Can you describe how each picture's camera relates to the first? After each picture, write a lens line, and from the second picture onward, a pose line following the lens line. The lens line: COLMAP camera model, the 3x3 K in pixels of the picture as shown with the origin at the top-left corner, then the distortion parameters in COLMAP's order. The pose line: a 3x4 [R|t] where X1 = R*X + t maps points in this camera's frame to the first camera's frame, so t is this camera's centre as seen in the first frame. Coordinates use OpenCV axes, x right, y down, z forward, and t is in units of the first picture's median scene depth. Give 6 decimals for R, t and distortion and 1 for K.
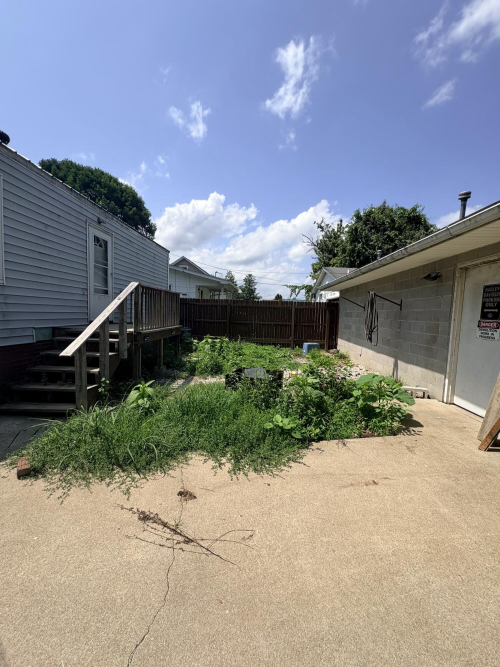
lens RADIAL K [[265.6, 0, 250.1], [0, 265.6, 335.7], [0, 0, 1]] dist [-0.000581, 0.000114]
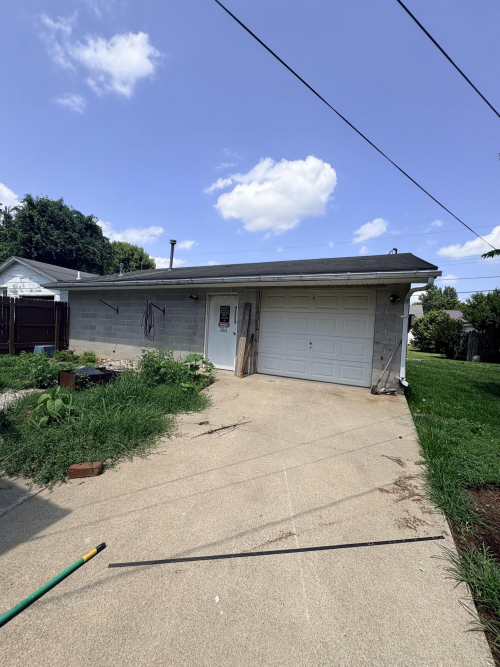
lens RADIAL K [[265.6, 0, 254.0], [0, 265.6, 333.6], [0, 0, 1]] dist [-0.000581, 0.000114]
pose [[0.359515, -0.032763, 0.932564, -0.172373], [0.041446, 0.998958, 0.019118, -0.000424], [-0.932218, 0.031778, 0.360498, 0.004939]]
